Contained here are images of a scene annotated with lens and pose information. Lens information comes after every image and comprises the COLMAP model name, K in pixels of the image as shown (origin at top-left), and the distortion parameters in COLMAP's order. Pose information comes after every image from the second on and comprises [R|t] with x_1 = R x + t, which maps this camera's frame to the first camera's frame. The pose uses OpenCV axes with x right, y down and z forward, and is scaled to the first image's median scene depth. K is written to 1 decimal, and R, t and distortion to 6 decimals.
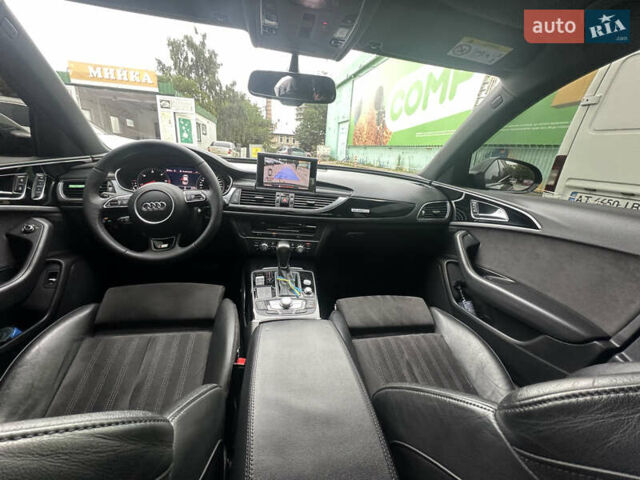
lens RADIAL K [[254.9, 0, 322.4], [0, 254.9, 238.7], [0, 0, 1]] dist [-0.001397, -0.000489]
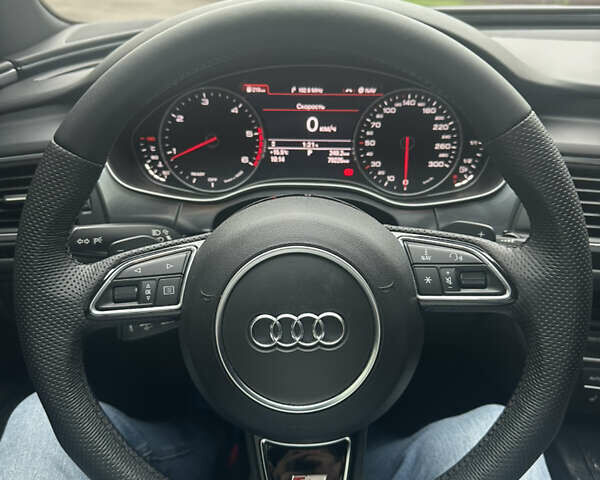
lens RADIAL K [[595.7, 0, 300.0], [0, 595.7, 240.0], [0, 0, 1]] dist [0.146928, -0.354477]
pose [[0.963199, 0.035423, -0.266444, -0.413832], [0.010105, 0.985805, 0.167590, -0.234018], [0.268599, -0.164115, 0.949169, 0.406714]]
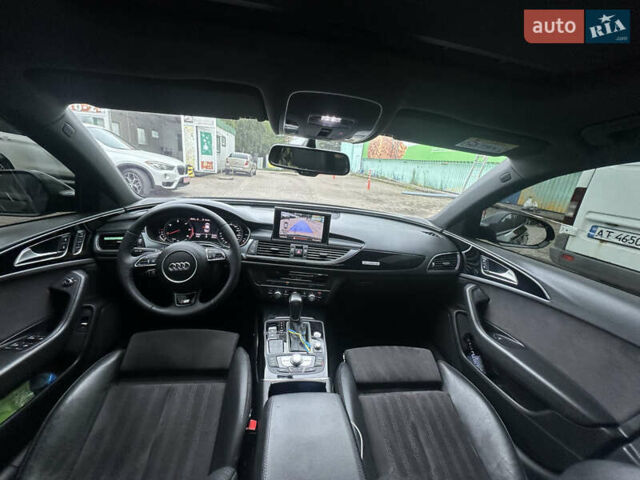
lens RADIAL K [[254.9, 0, 322.4], [0, 254.9, 238.7], [0, 0, 1]] dist [-0.001397, -0.000489]
pose [[0.998321, 0.031920, -0.048338, -0.000844], [-0.033469, 0.998941, -0.031583, -0.182982], [0.047279, 0.033148, 0.998332, -0.048504]]
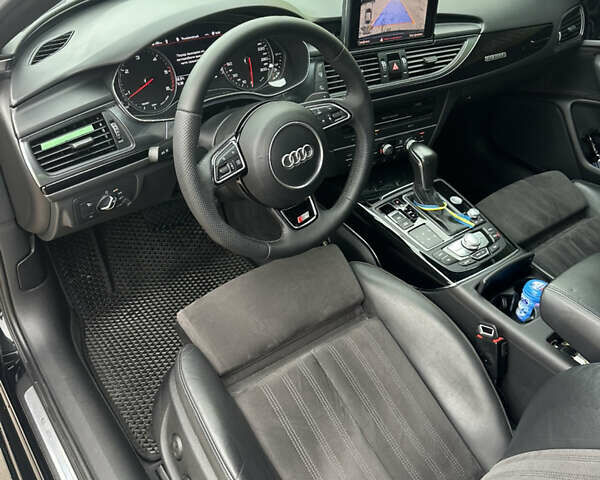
lens RADIAL K [[595.7, 0, 300.0], [0, 595.7, 240.0], [0, 0, 1]] dist [0.146928, -0.354477]
pose [[0.890370, -0.291309, 0.349830, -0.910309], [0.129886, 0.899071, 0.418093, -0.394529], [-0.436316, -0.326819, 0.838342, -0.099756]]
